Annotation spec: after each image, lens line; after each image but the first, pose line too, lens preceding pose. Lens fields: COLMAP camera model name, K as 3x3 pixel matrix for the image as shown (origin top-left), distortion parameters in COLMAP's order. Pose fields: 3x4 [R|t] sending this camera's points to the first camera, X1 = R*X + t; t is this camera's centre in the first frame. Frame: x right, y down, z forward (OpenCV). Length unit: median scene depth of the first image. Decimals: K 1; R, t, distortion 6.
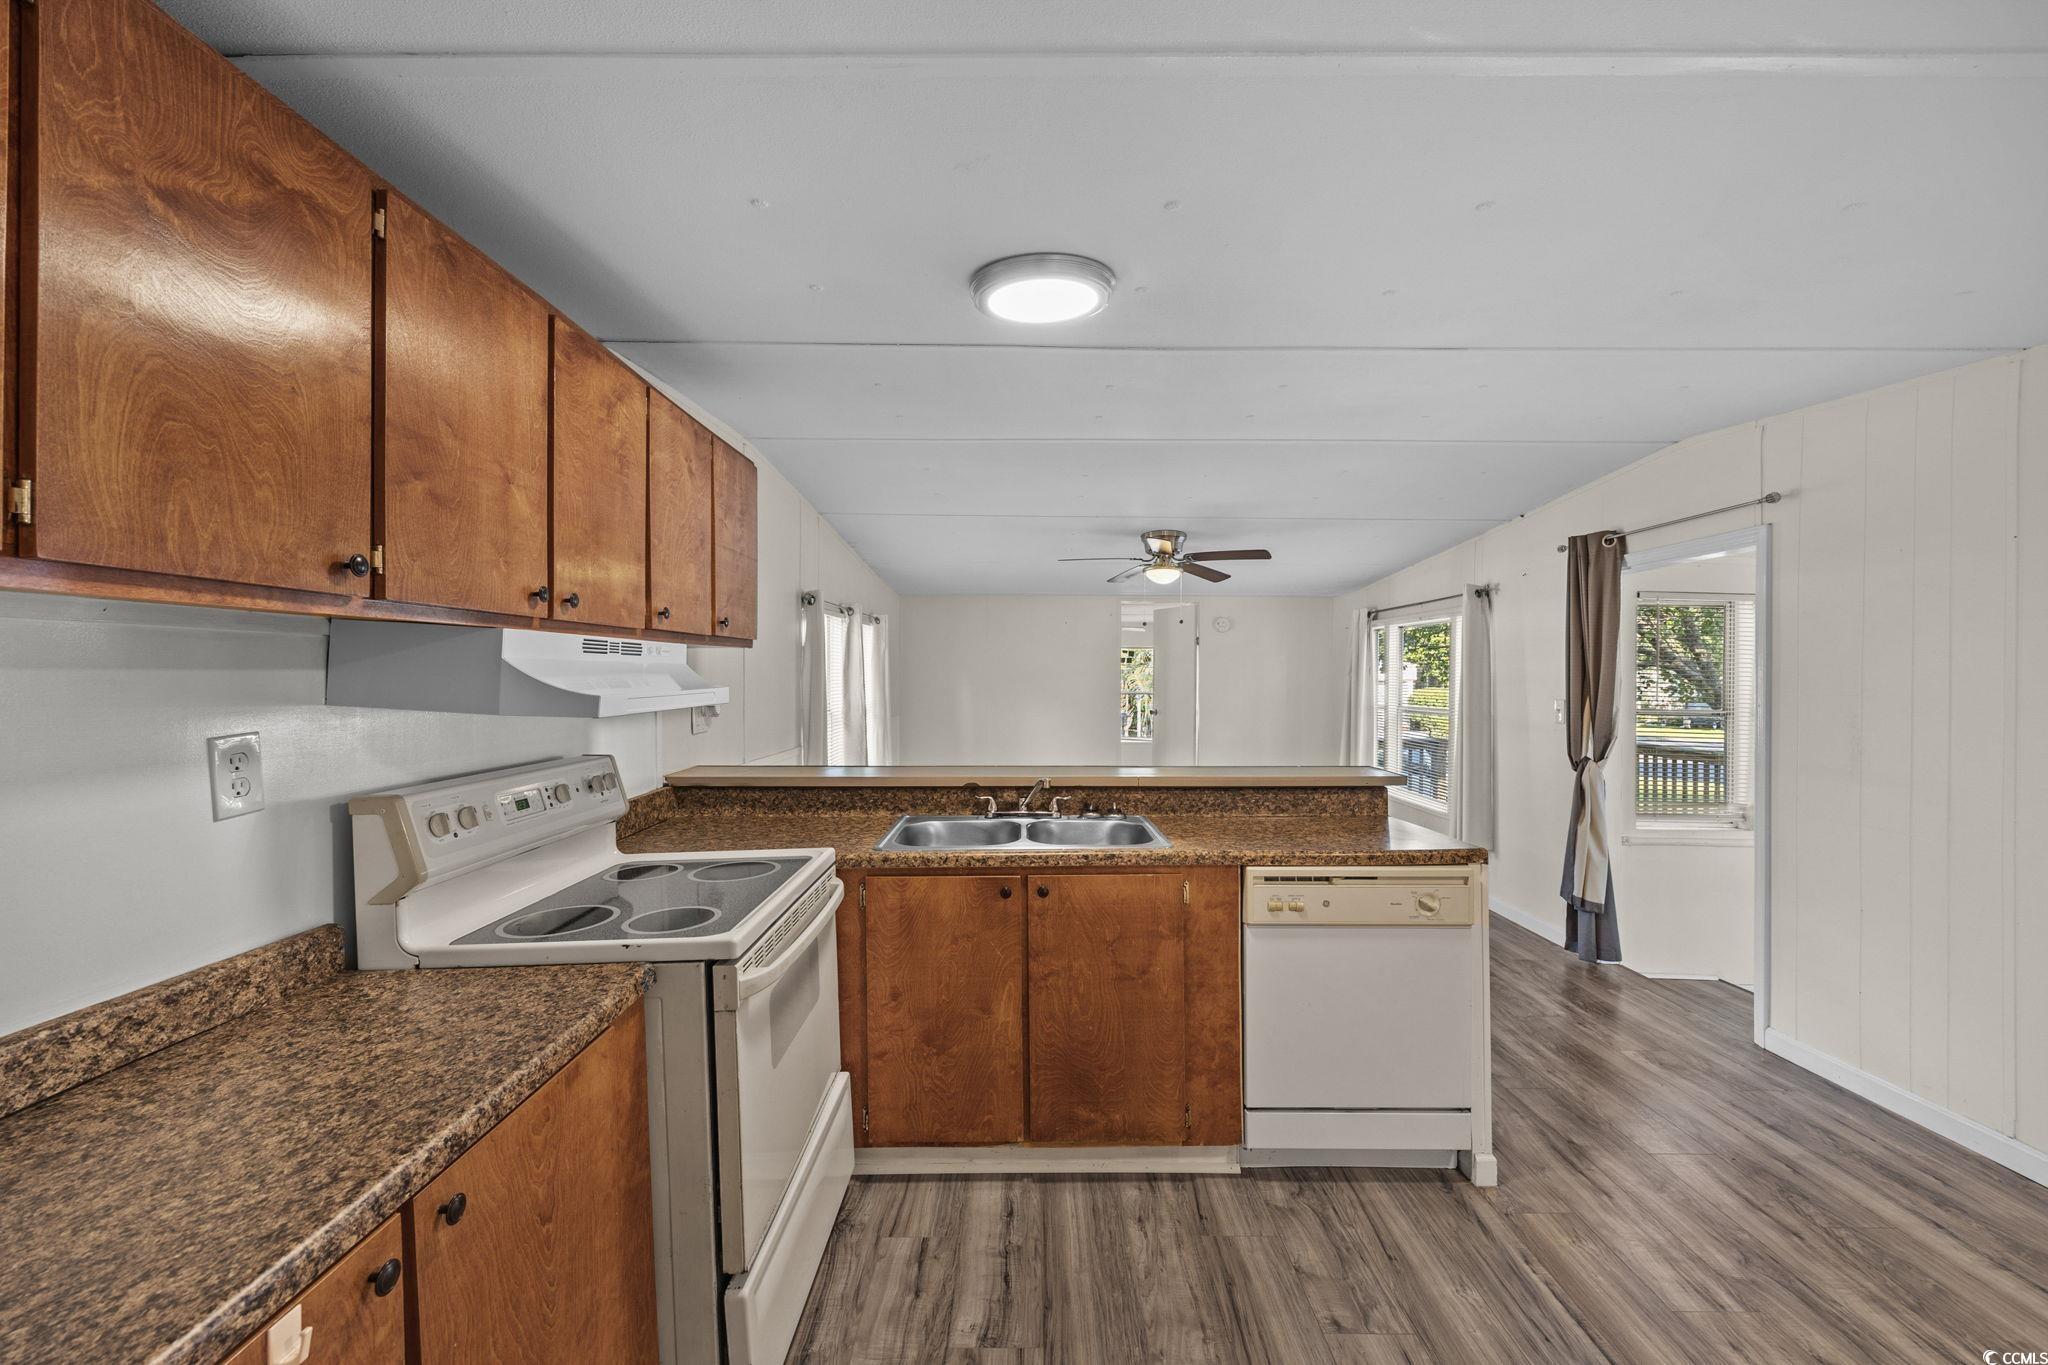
lens RADIAL K [[819.7, 0, 1025.6], [0, 819.7, 679.8], [0, 0, 1]] dist [-0.002930, 0.000200]
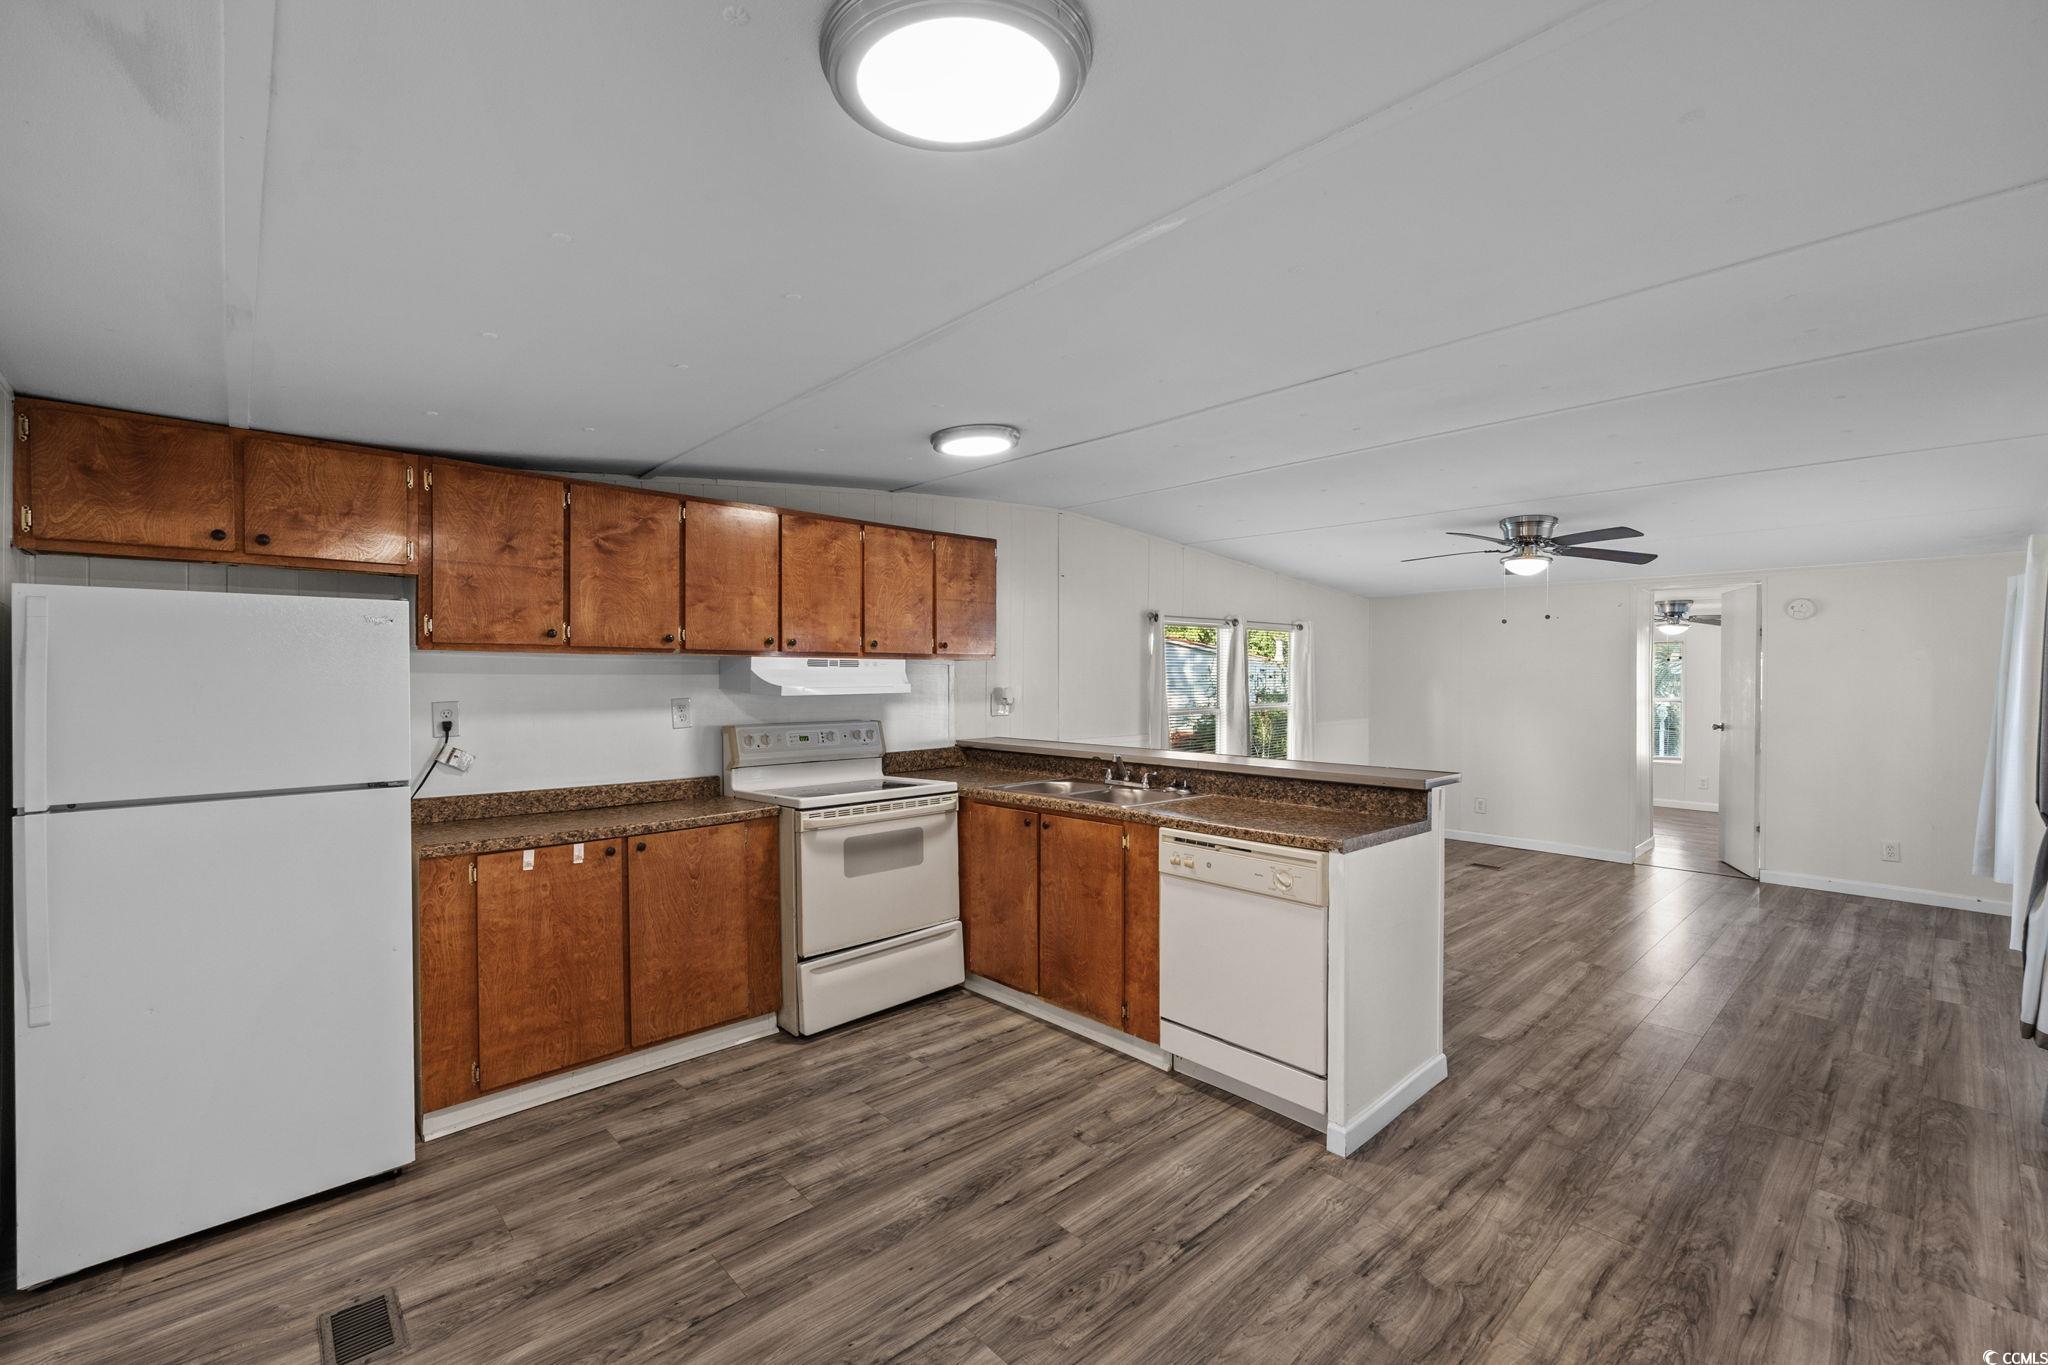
lens RADIAL K [[854.6, 0, 1022.4], [0, 854.6, 679.5], [0, 0, 1]] dist [0.005892, 0.000144]
pose [[0.681979, 0.001524, -0.731370, 1.098871], [-0.005033, 0.999984, -0.002610, 0.002861], [0.731355, 0.005461, 0.681976, -0.068883]]
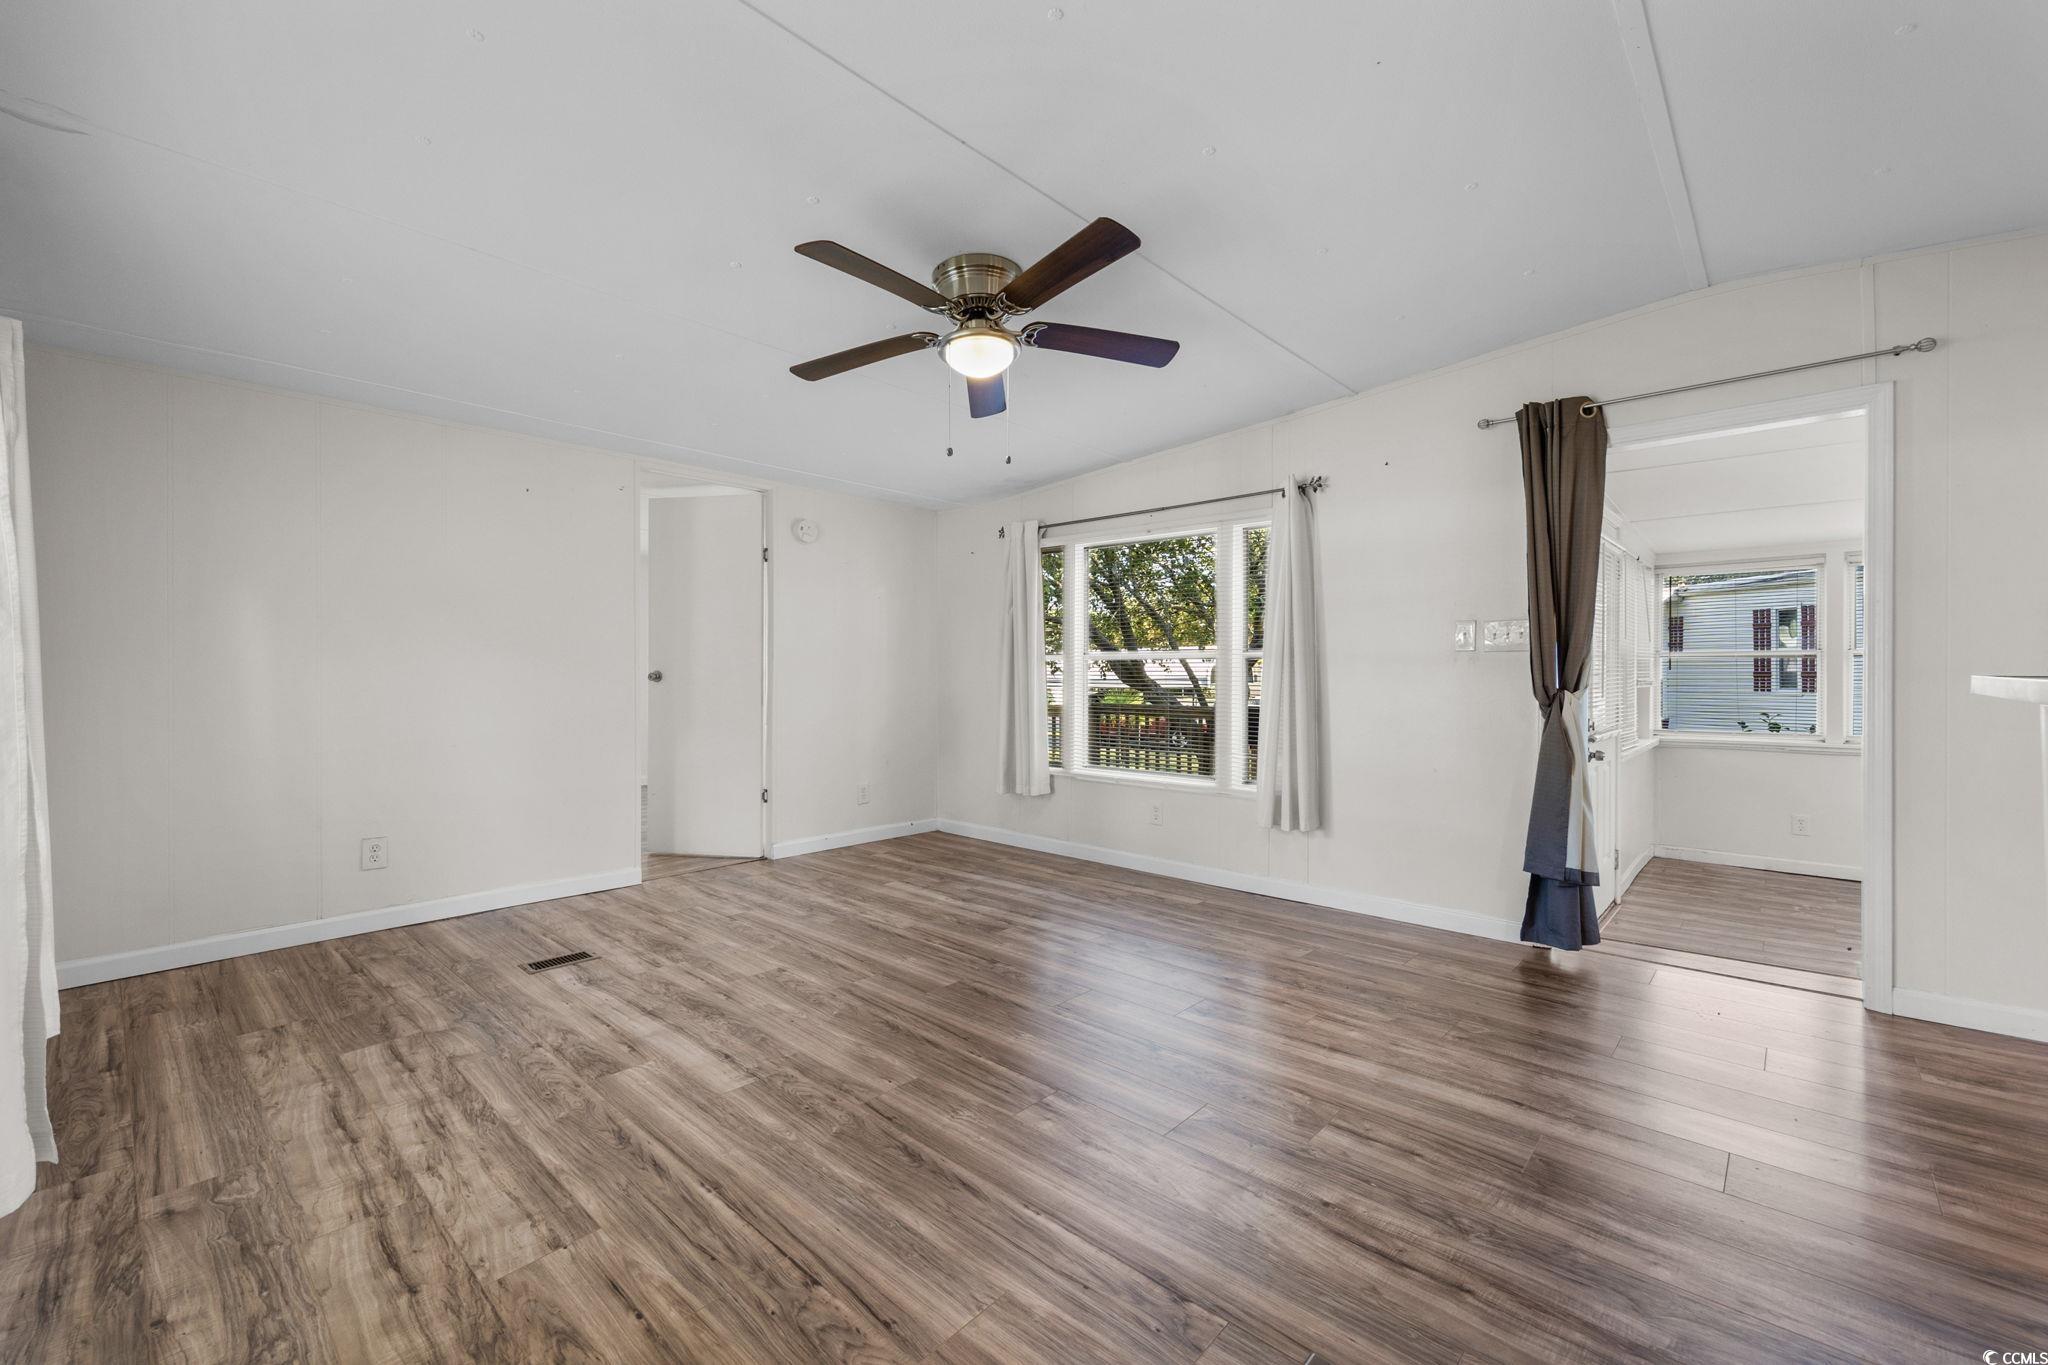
lens RADIAL K [[854.6, 0, 1030.0], [0, 854.6, 681.6], [0, 0, 1]] dist [0.005892, 0.000144]
pose [[0.662865, -0.012698, 0.748632, -0.449632], [0.005352, 0.999911, 0.012221, 0.134625], [-0.748720, -0.004095, 0.662874, 1.481564]]
